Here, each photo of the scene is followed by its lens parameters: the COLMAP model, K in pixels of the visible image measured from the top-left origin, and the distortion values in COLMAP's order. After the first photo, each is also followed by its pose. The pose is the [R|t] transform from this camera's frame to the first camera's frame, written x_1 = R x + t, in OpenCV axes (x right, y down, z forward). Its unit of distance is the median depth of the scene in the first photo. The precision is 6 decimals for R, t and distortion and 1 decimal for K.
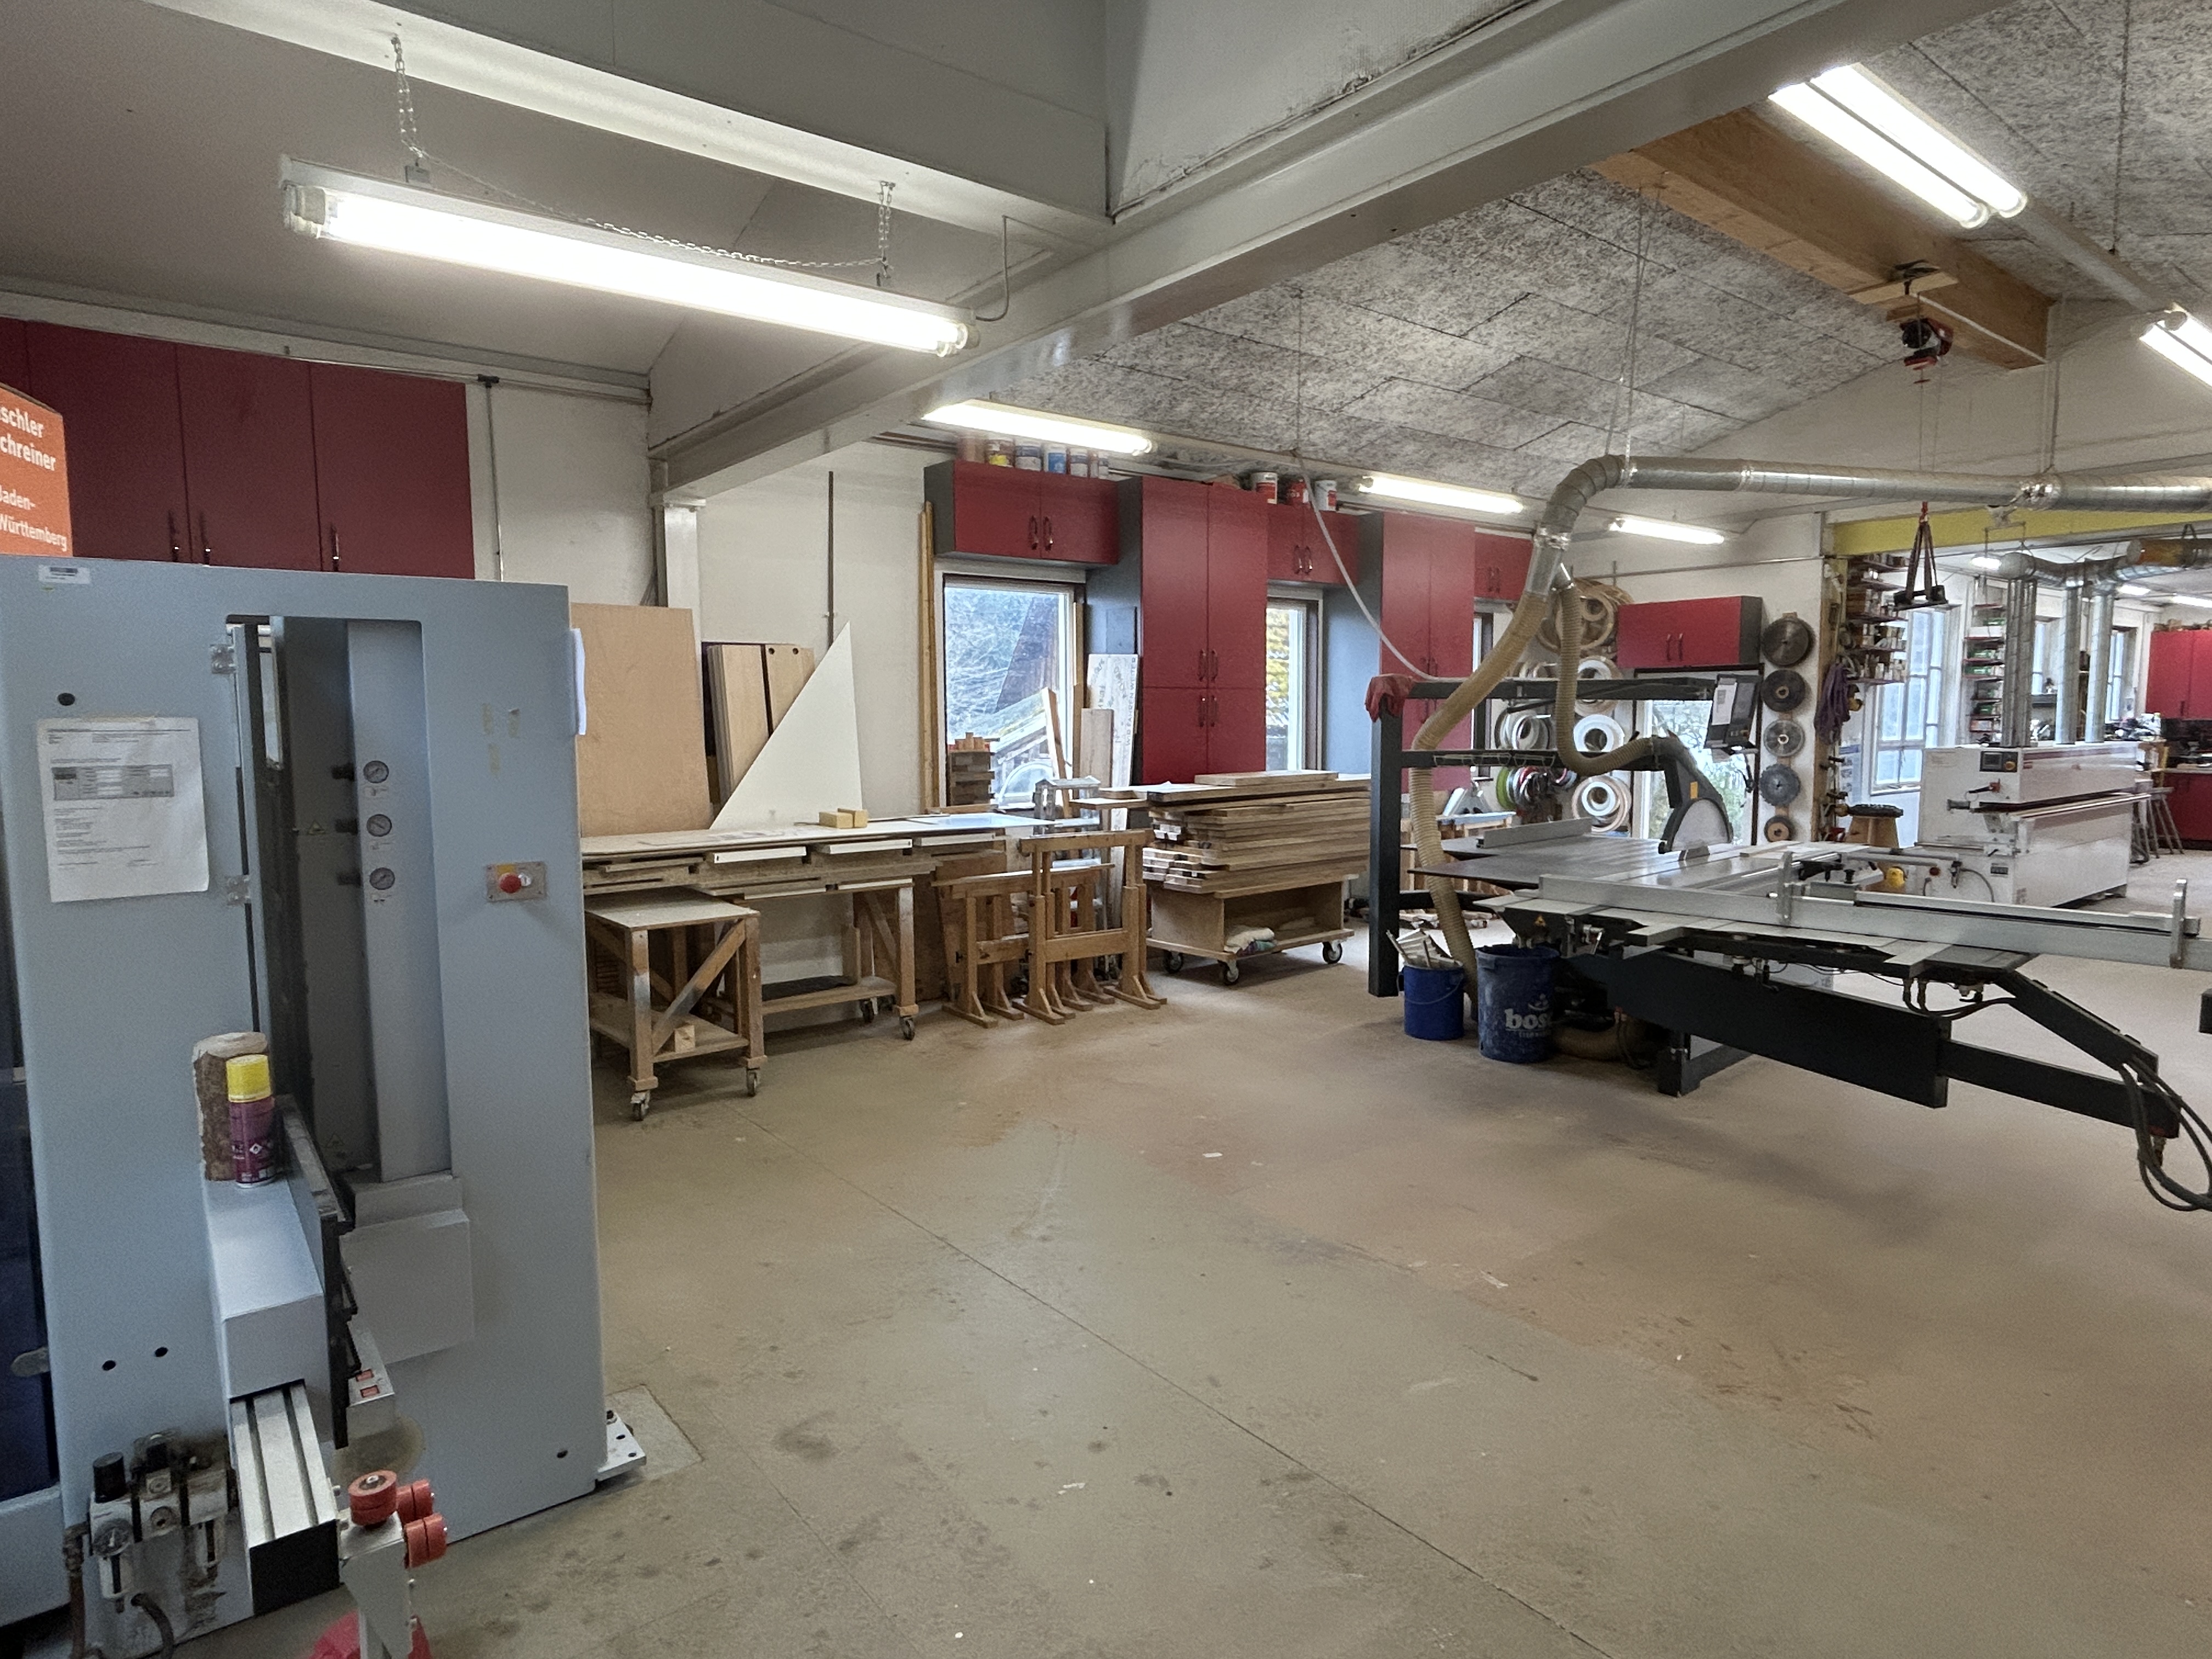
lens RADIAL K [[1243.4, 0, 1106.4], [0, 1243.4, 832.3], [0, 0, 1]] dist [0.000753, -0.000015]
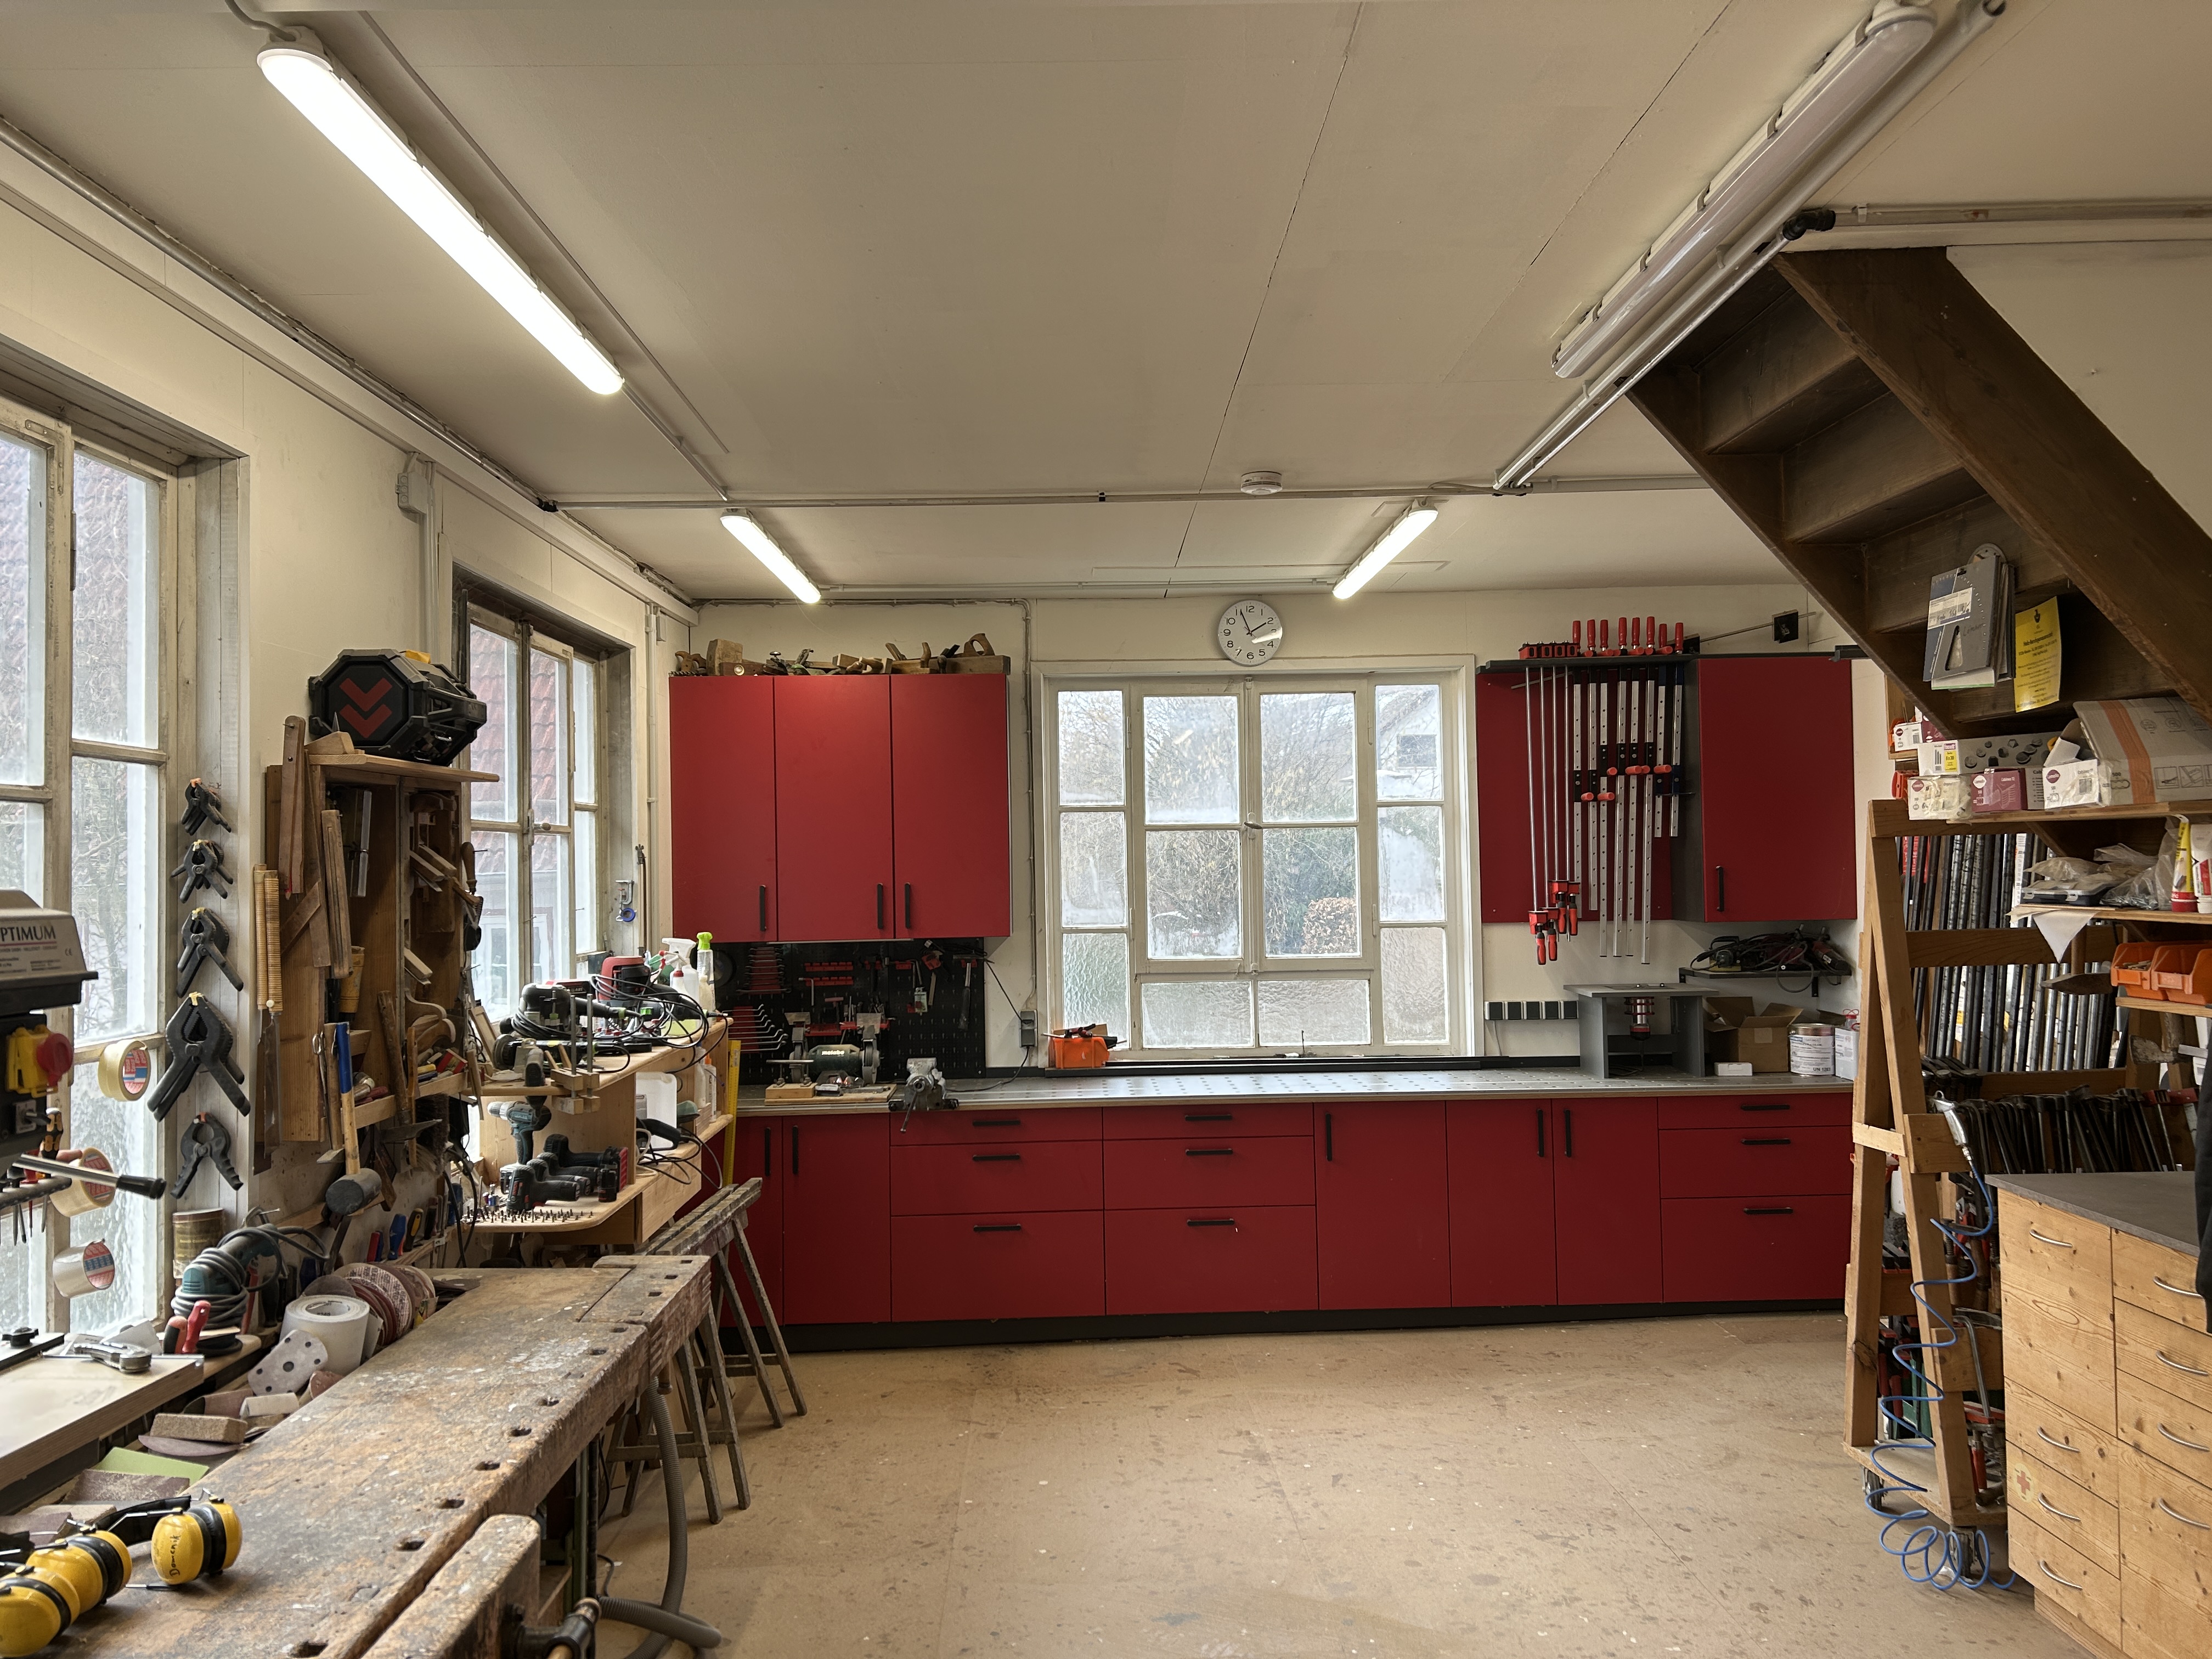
lens RADIAL K [[1682.5, 0, 1104.5], [0, 1682.5, 833.1], [0, 0, 1]] dist [-0.002673, -0.000258]
pose [[0.599365, 0.001941, 0.800473, 0.574745], [0.085031, 0.994185, -0.066079, -0.083908], [-0.795947, 0.107671, 0.595715, 0.675008]]
